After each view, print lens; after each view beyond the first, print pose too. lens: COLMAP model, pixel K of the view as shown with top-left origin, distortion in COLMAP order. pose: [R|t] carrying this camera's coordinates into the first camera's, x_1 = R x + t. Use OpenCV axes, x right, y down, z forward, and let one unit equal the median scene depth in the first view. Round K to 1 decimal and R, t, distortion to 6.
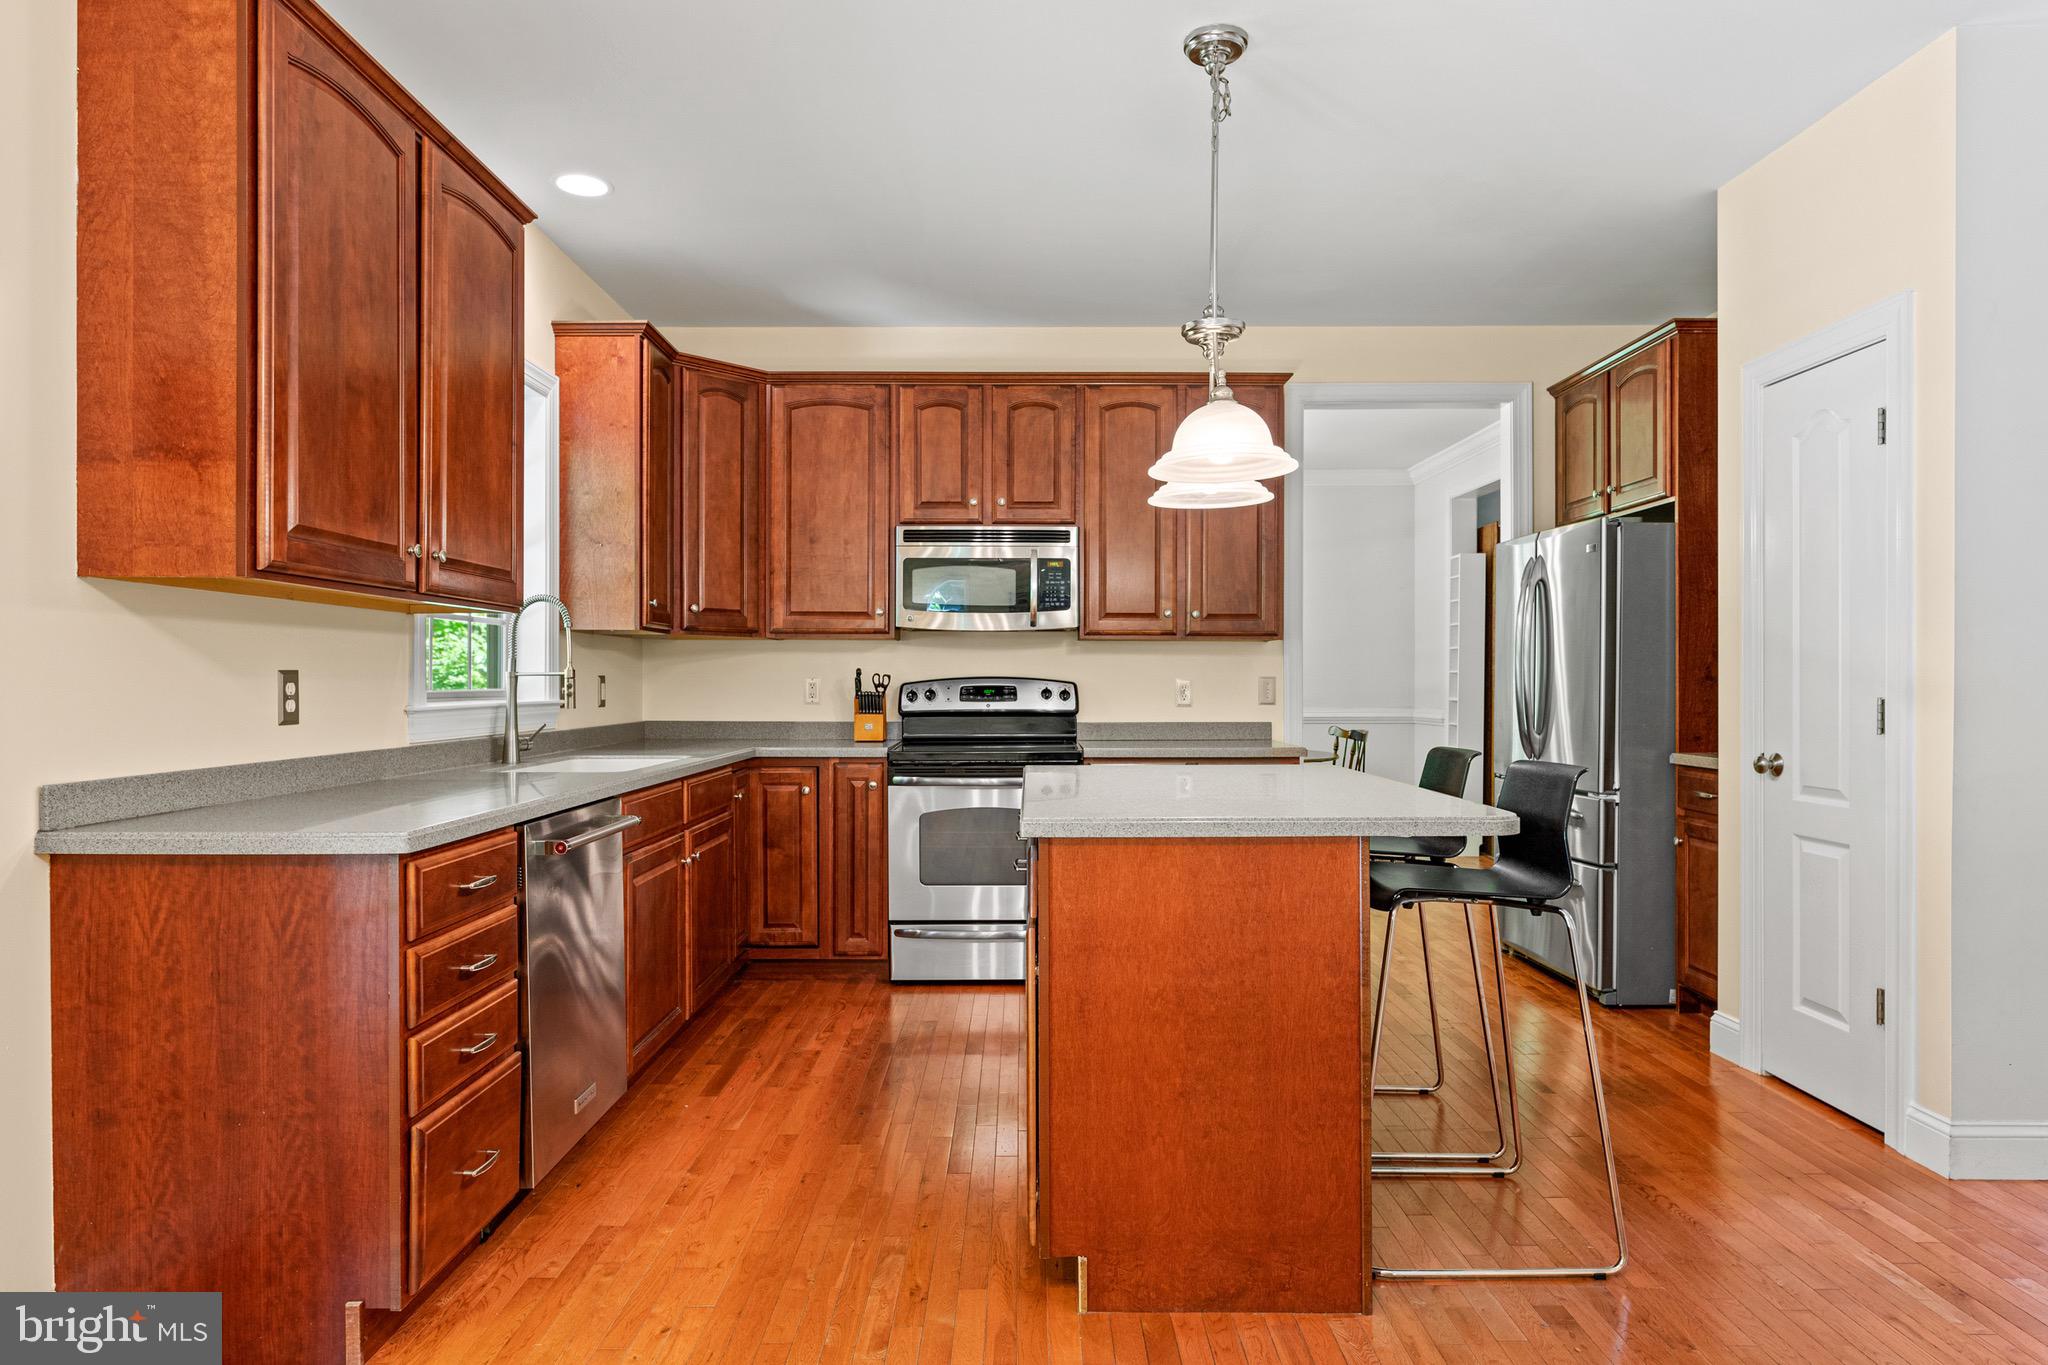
lens RADIAL K [[1192.7, 0, 1019.1], [0, 1192.7, 675.6], [0, 0, 1]] dist [0.002442, -0.003193]
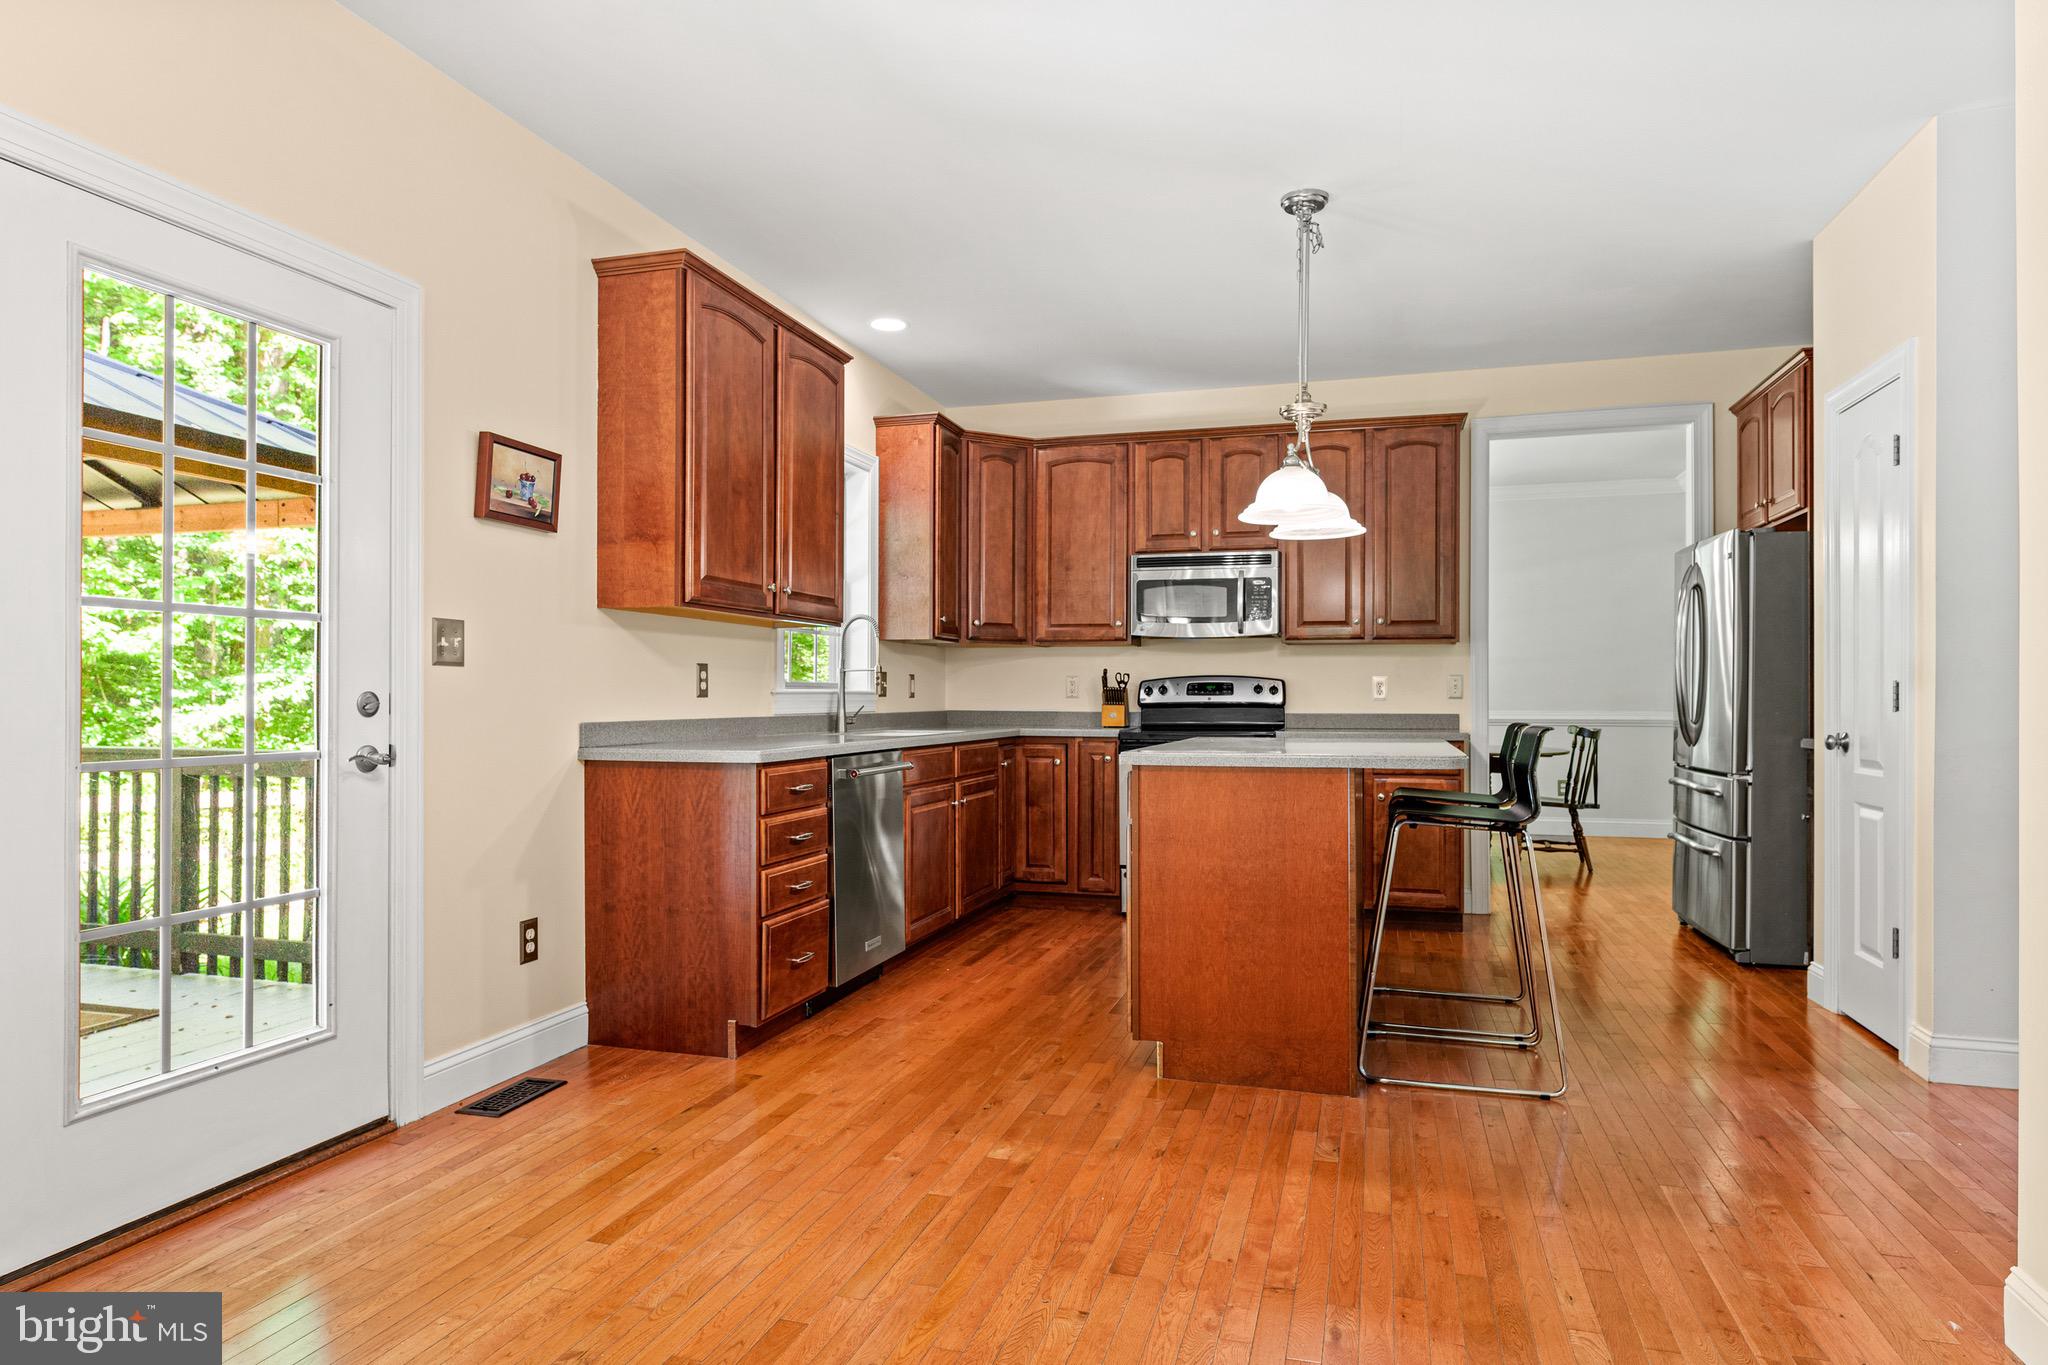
lens RADIAL K [[1192.7, 0, 1033.1], [0, 1192.7, 678.2], [0, 0, 1]] dist [0.002442, -0.003193]
pose [[0.959744, -0.003163, -0.280858, 0.245540], [-0.000073, 0.999934, -0.011513, 0.031007], [0.280876, 0.011070, 0.959680, -0.383559]]
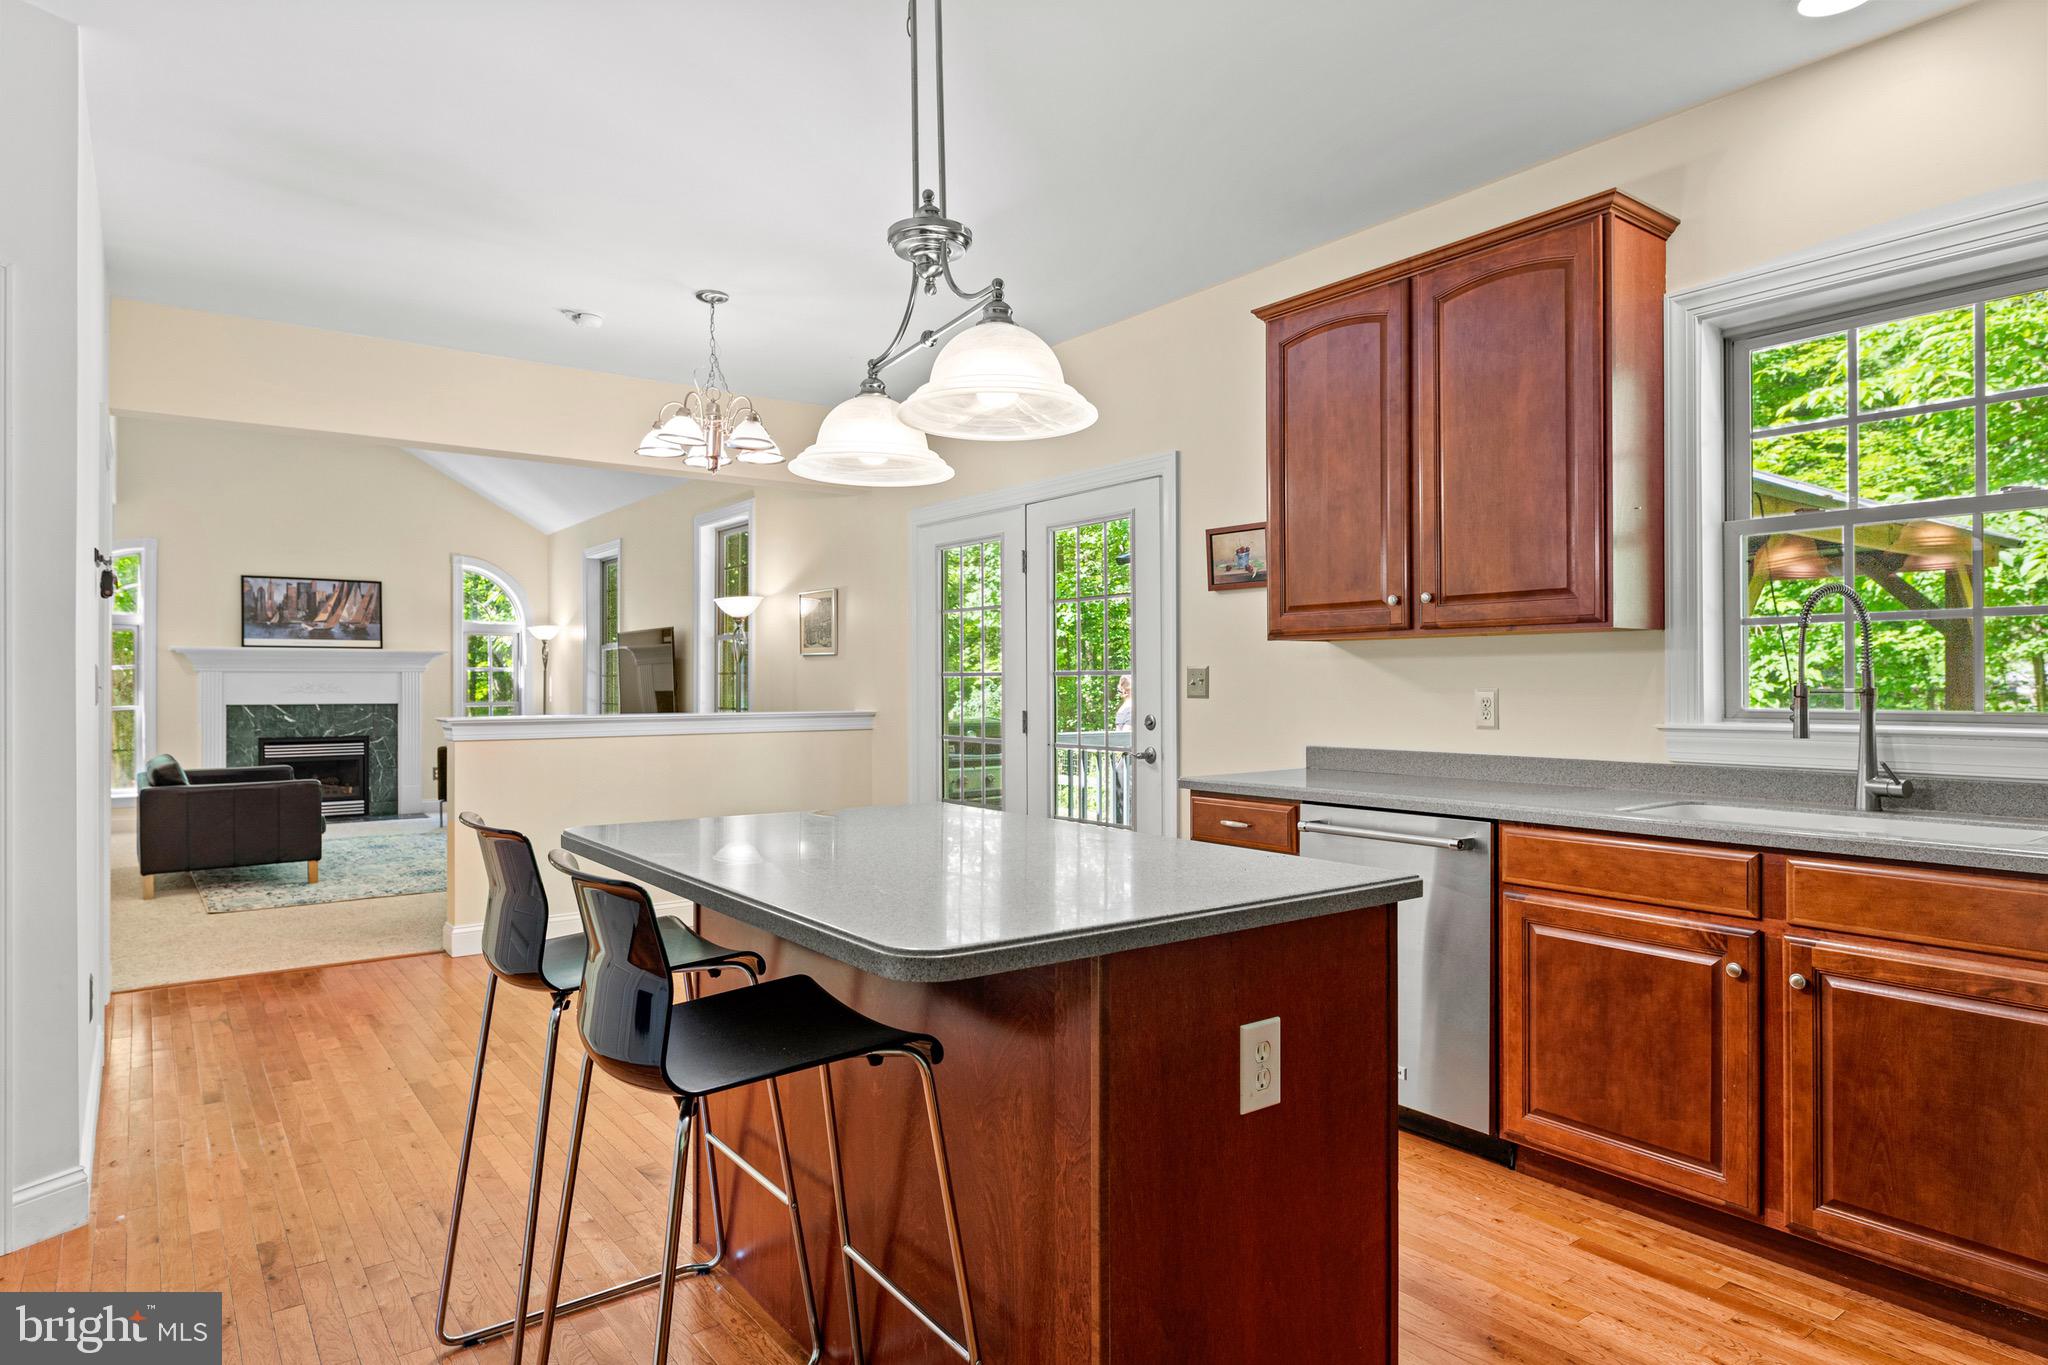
lens RADIAL K [[1192.7, 0, 1010.2], [0, 1192.7, 677.1], [0, 0, 1]] dist [0.002442, -0.003193]
pose [[-0.805779, 0.001271, -0.592215, 0.555807], [0.007197, 0.999945, -0.007647, -0.010177], [0.592173, -0.010424, -0.805744, 1.594684]]
